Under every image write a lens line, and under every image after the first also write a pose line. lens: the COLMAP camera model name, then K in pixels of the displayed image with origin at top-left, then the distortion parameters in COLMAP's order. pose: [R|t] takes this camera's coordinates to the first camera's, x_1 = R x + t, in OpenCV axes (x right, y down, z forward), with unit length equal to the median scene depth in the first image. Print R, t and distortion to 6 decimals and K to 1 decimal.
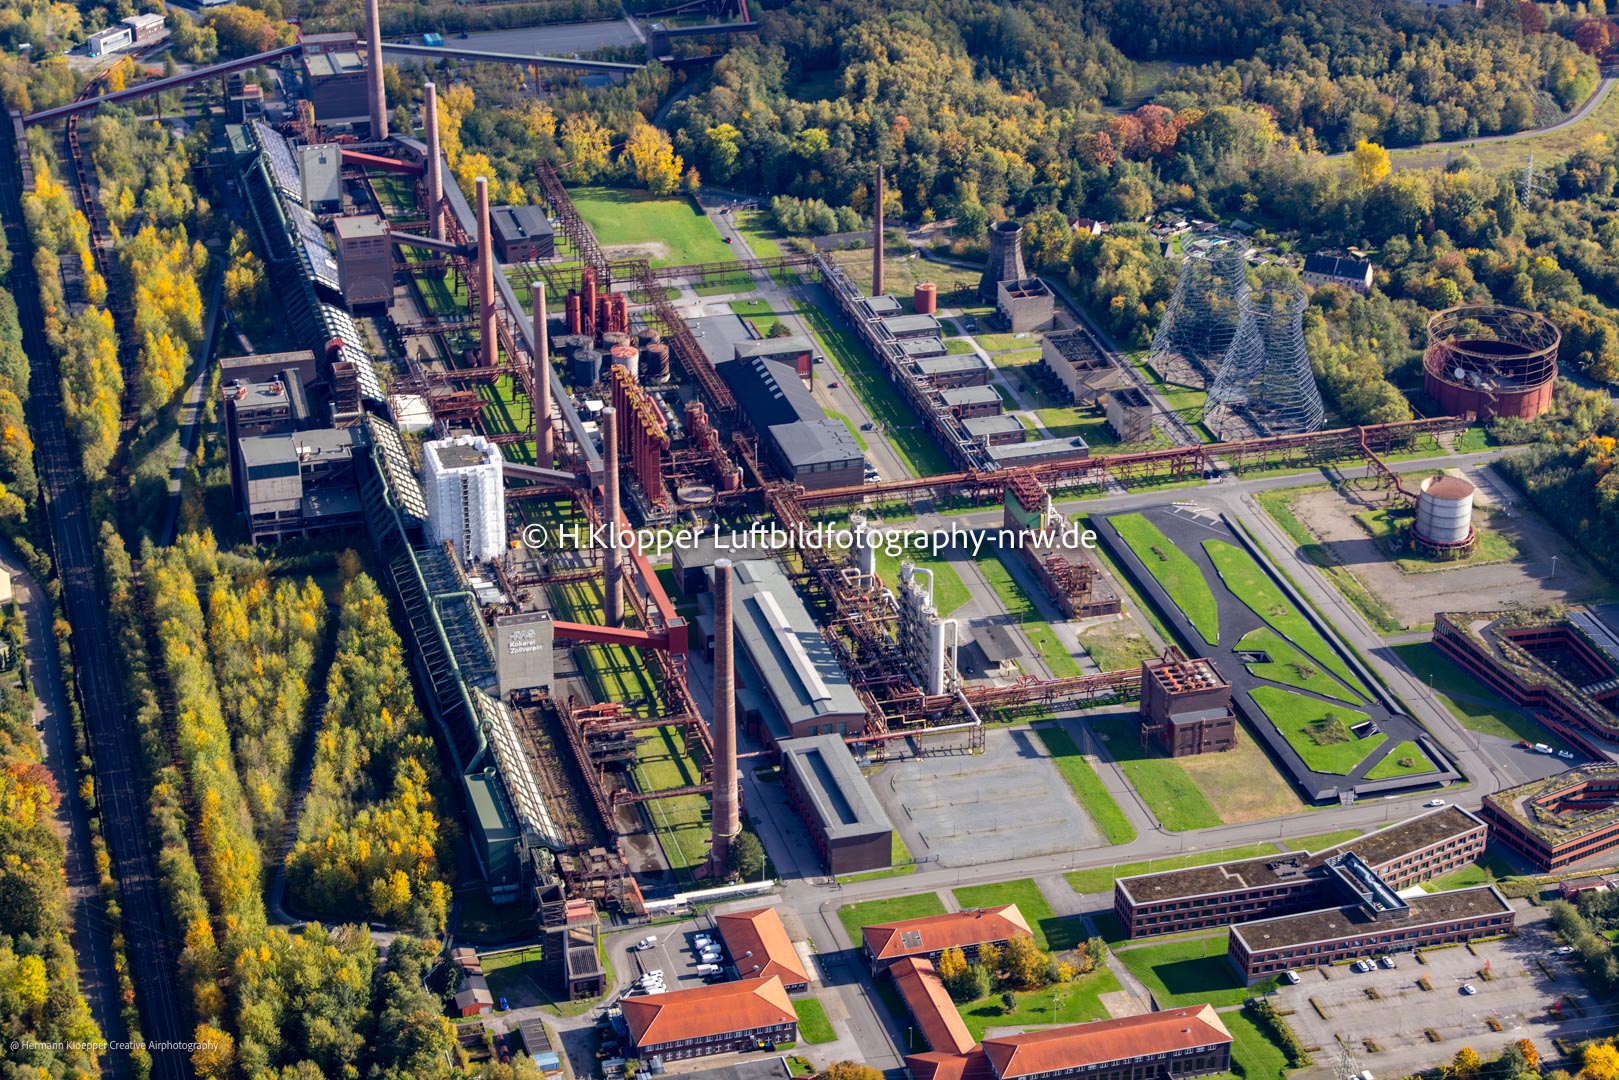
lens RADIAL K [[3262.6, 0, 801.4], [0, 3262.6, 632.5], [0, 0, 1]] dist [0.244968, 0.000000]
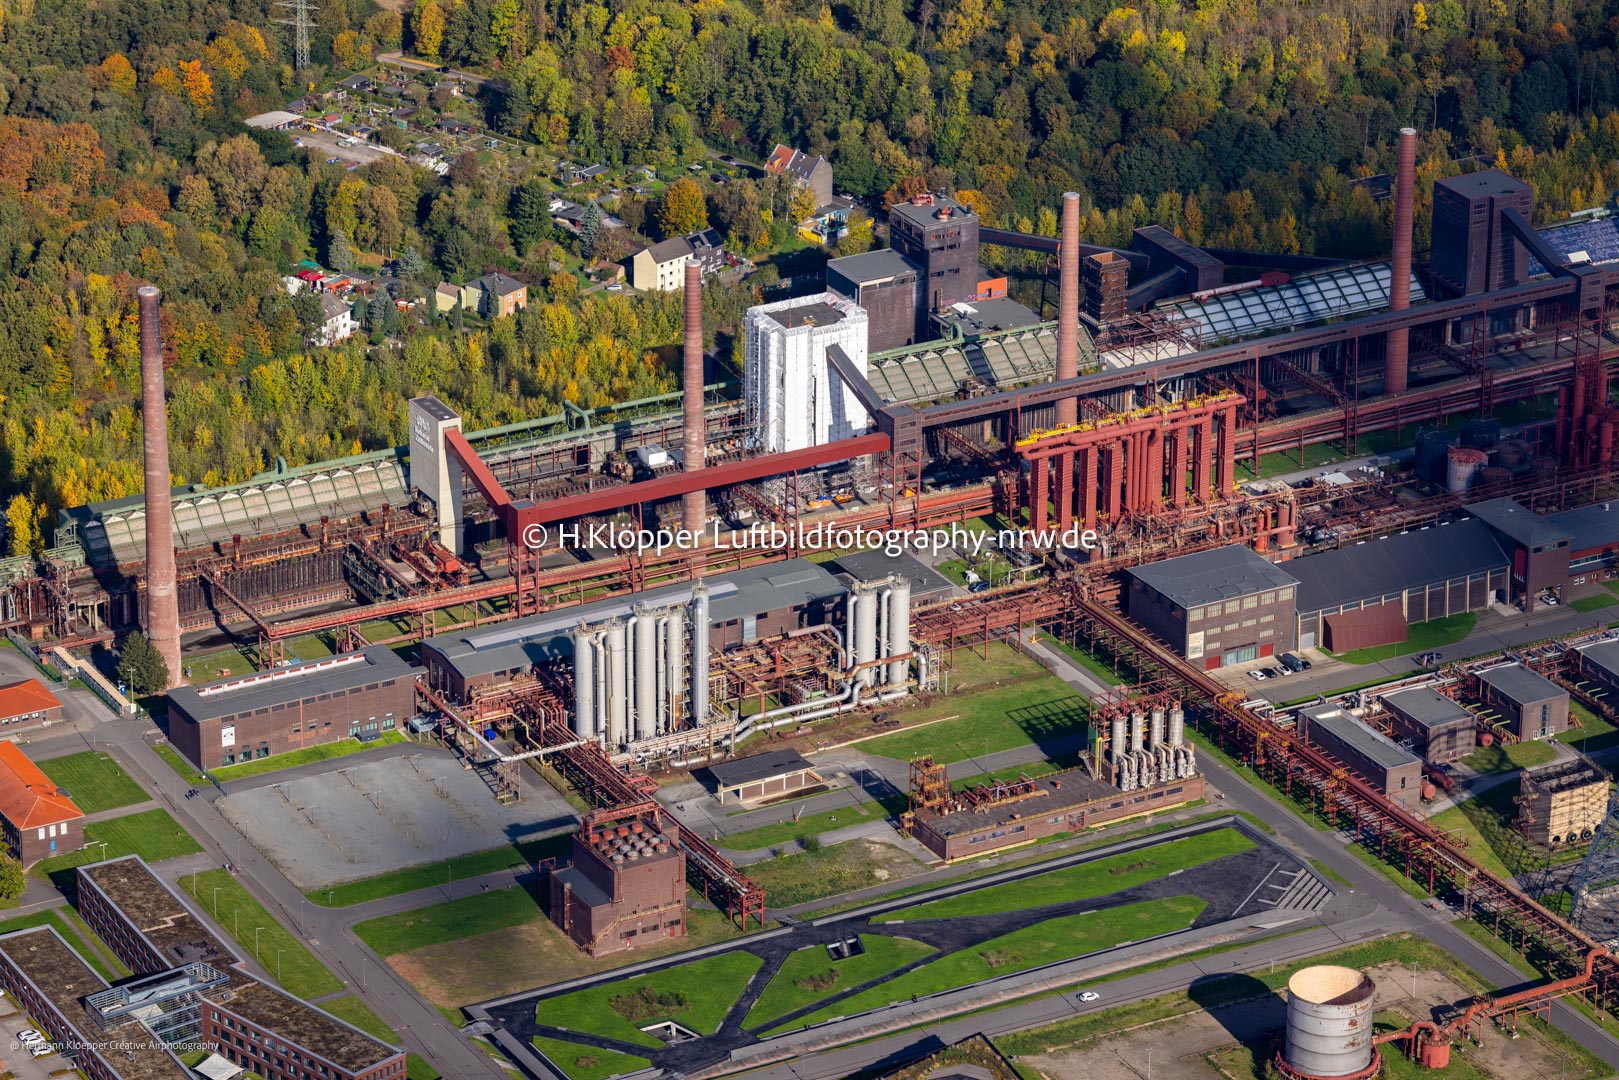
lens RADIAL K [[5799.1, 0, 809.1], [0, 5799.1, 540.8], [0, 0, 1]] dist [-0.050293, 0.000000]
pose [[0.220798, 0.379481, -0.898467, 1.258016], [-0.471641, 0.847874, 0.242207, -0.373122], [0.853700, 0.370275, 0.366188, 0.565512]]
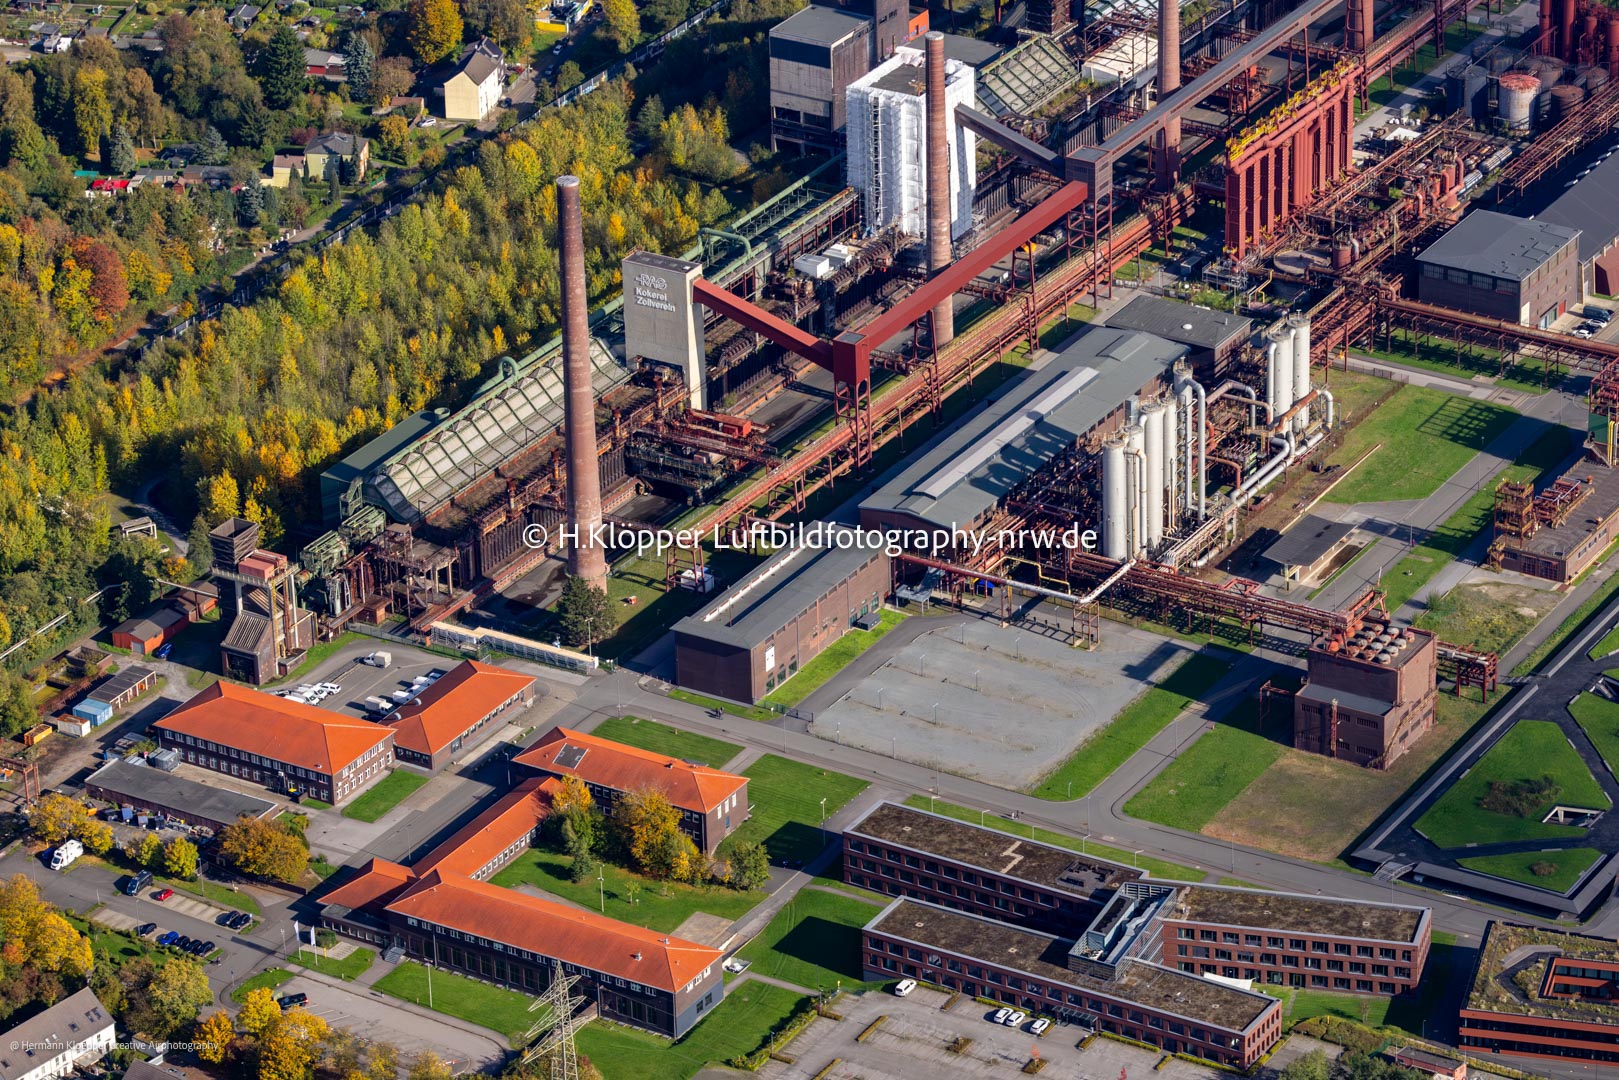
lens RADIAL K [[5814.8, 0, 954.2], [0, 5814.8, 524.7], [0, 0, 1]] dist [-0.179305, 0.000000]
pose [[0.692004, 0.300741, -0.656266, 0.822003], [-0.328944, 0.940590, 0.084179, -0.079192], [0.642594, 0.157623, 0.749819, 0.093459]]
